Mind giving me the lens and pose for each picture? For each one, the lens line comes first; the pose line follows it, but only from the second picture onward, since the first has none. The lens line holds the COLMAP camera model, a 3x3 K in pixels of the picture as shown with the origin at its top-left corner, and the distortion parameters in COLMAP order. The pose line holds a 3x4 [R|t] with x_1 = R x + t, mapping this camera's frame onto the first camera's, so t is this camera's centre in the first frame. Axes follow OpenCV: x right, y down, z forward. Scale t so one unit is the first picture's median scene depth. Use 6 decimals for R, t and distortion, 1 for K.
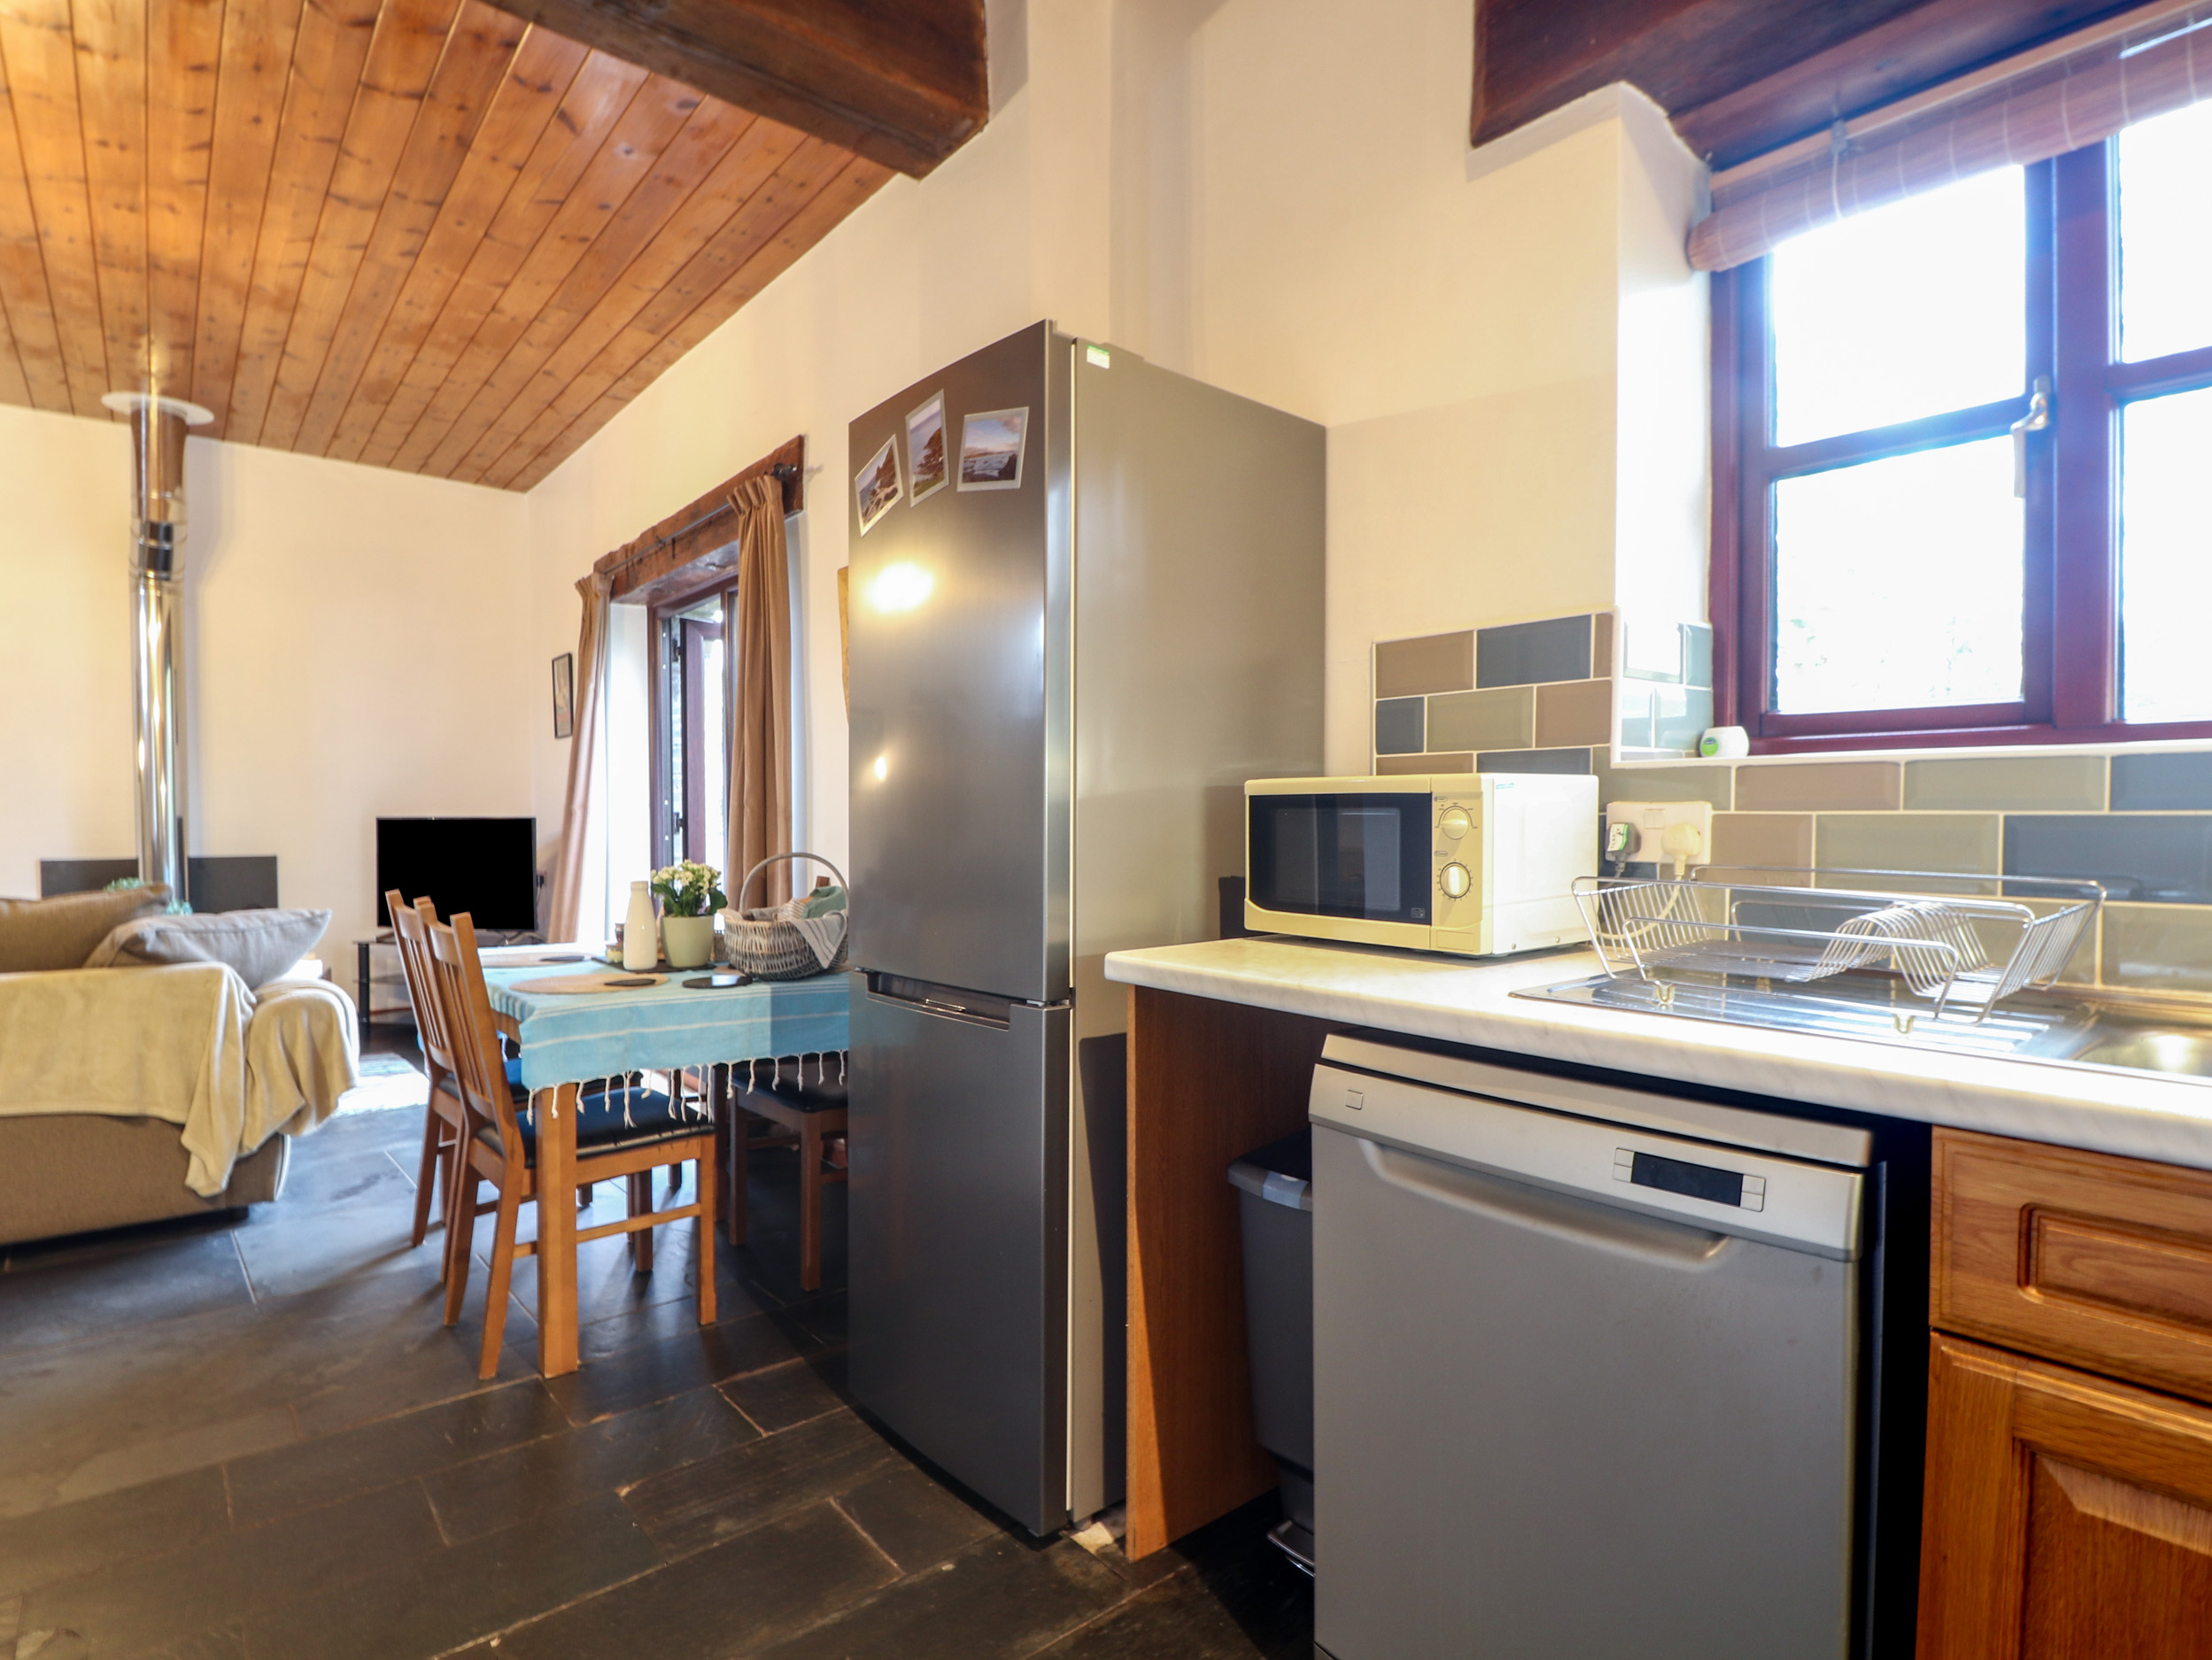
lens RADIAL K [[1165.8, 0, 1114.1], [0, 1165.8, 837.9], [0, 0, 1]] dist [-0.000394, -0.000265]
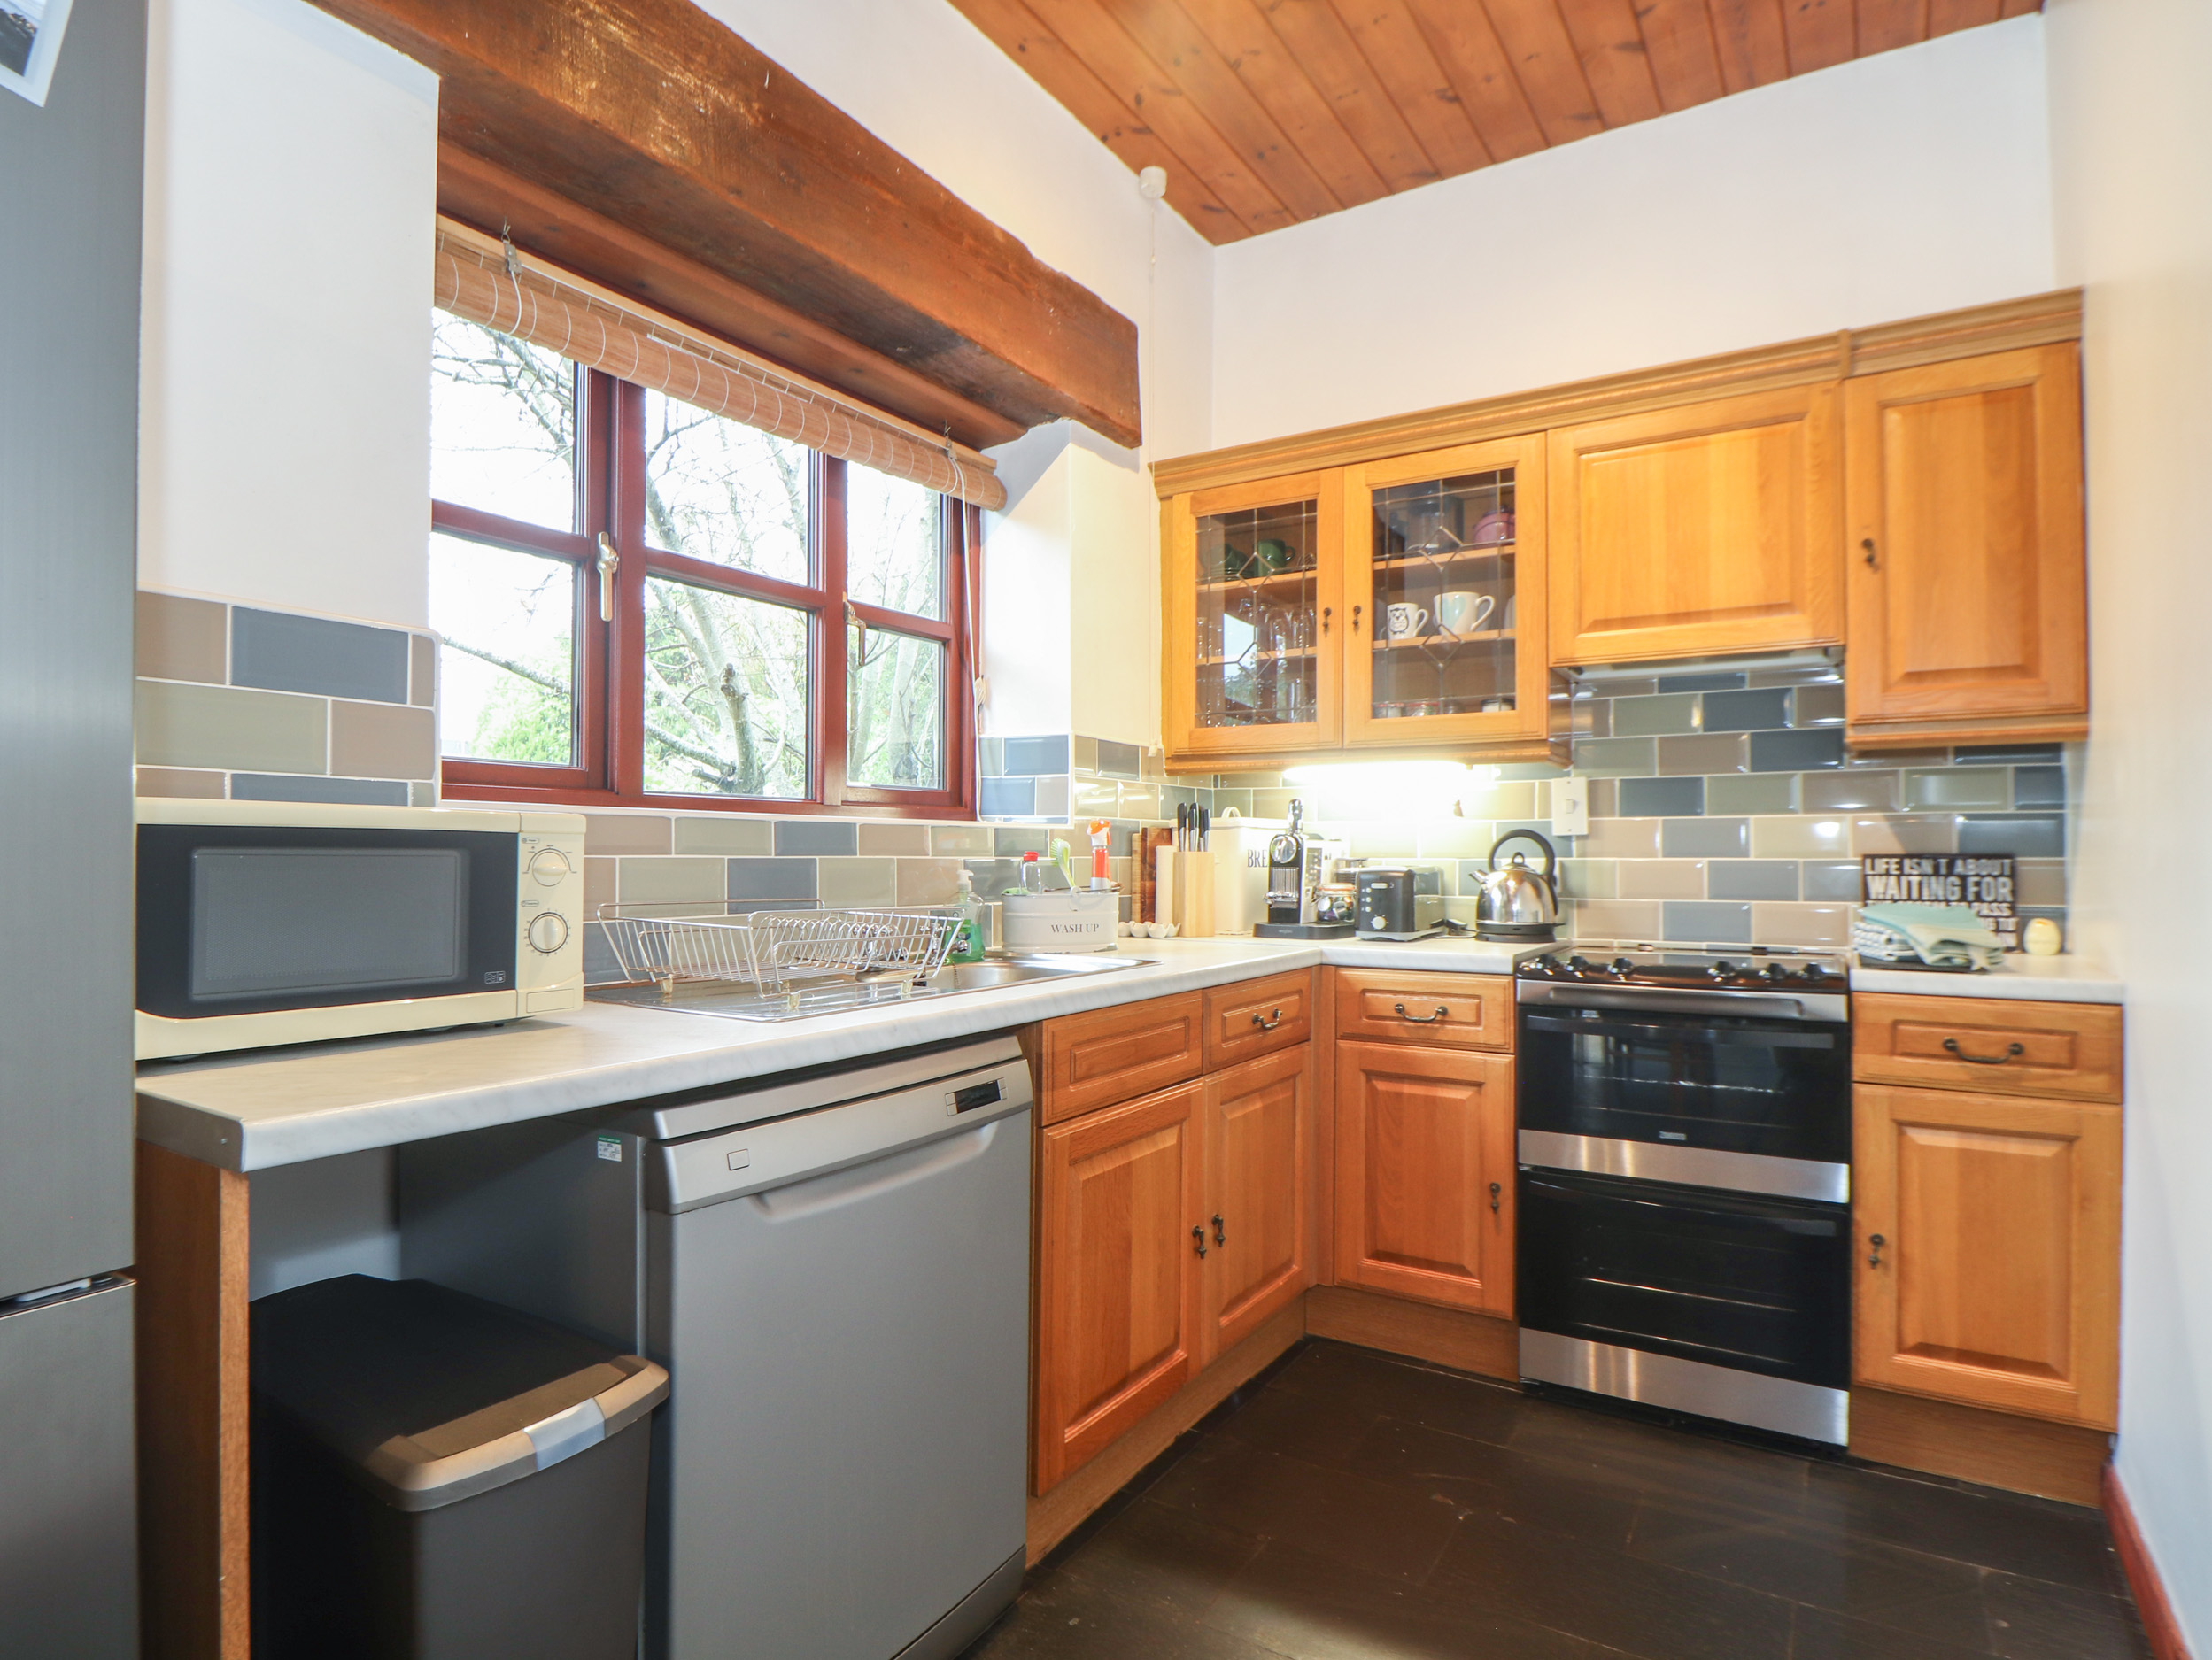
lens RADIAL K [[1165.8, 0, 1114.1], [0, 1165.8, 837.9], [0, 0, 1]] dist [-0.000394, -0.000265]
pose [[-0.310980, 0.015934, 0.950283, -0.750579], [0.015031, 0.999817, -0.011846, -0.020308], [-0.950298, 0.010600, -0.311162, 0.950278]]
